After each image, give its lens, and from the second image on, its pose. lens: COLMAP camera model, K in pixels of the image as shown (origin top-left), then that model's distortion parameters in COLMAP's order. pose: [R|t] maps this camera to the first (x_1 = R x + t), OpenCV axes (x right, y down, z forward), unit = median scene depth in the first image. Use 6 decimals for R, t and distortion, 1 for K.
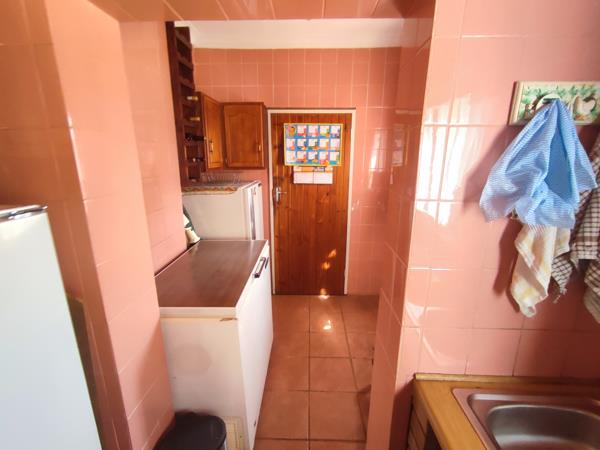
lens RADIAL K [[270.9, 0, 300.8], [0, 270.9, 226.3], [0, 0, 1]] dist [-0.008691, 0.000894]
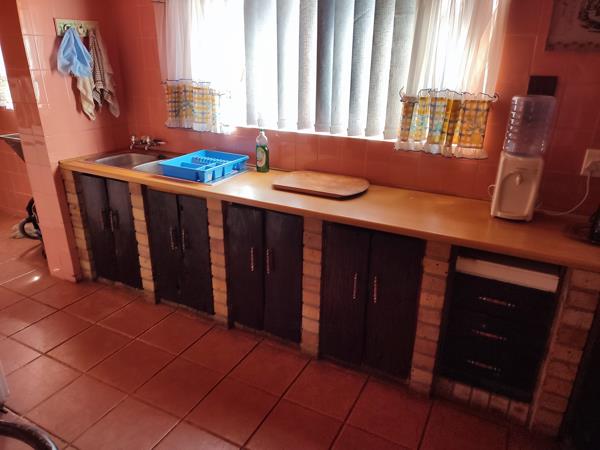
lens RADIAL K [[434.4, 0, 301.7], [0, 434.4, 224.0], [0, 0, 1]] dist [-0.004638, -0.001355]
pose [[0.432430, -0.337175, 0.836252, -2.195005], [0.214876, 0.939266, 0.267597, 0.669601], [-0.875690, 0.063973, 0.478618, -2.795807]]
